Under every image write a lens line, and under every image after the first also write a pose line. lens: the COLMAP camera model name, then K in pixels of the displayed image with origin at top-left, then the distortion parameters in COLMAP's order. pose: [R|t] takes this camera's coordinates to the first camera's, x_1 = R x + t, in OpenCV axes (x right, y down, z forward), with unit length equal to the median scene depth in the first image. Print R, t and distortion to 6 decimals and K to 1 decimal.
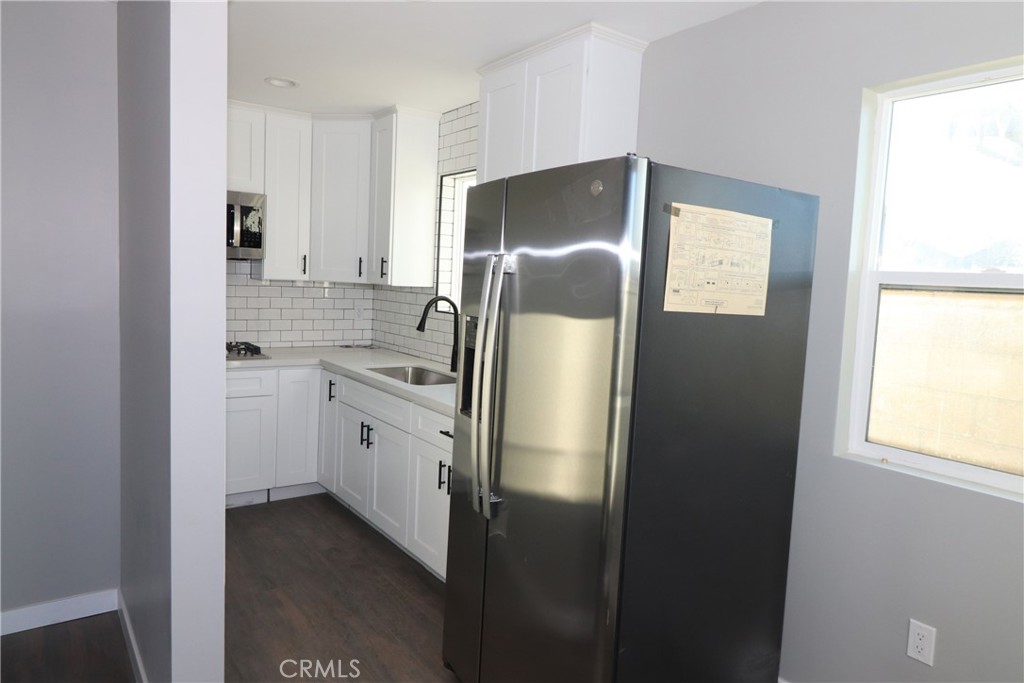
lens RADIAL K [[674.2, 0, 506.0], [0, 674.2, 338.3], [0, 0, 1]] dist [-0.009433, -0.000359]
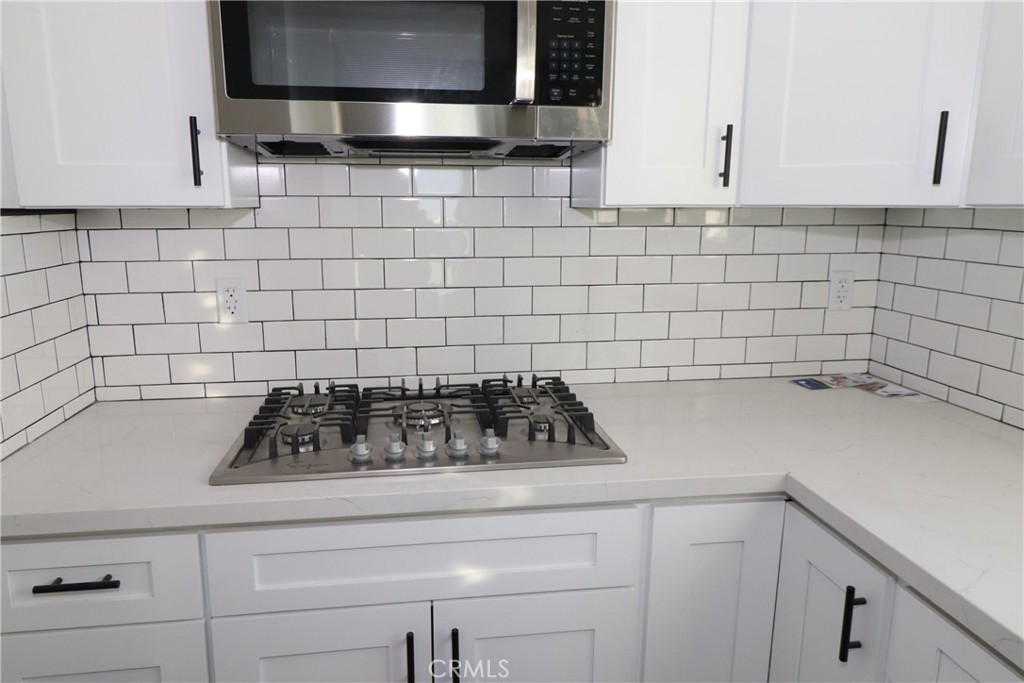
lens RADIAL K [[674.2, 0, 510.5], [0, 674.2, 337.6], [0, 0, 1]] dist [-0.009433, -0.000359]
pose [[0.897272, 0.043048, -0.439374, -0.235707], [-0.000868, 0.995405, 0.095753, -0.051361], [0.441477, -0.085535, 0.893186, 0.630060]]
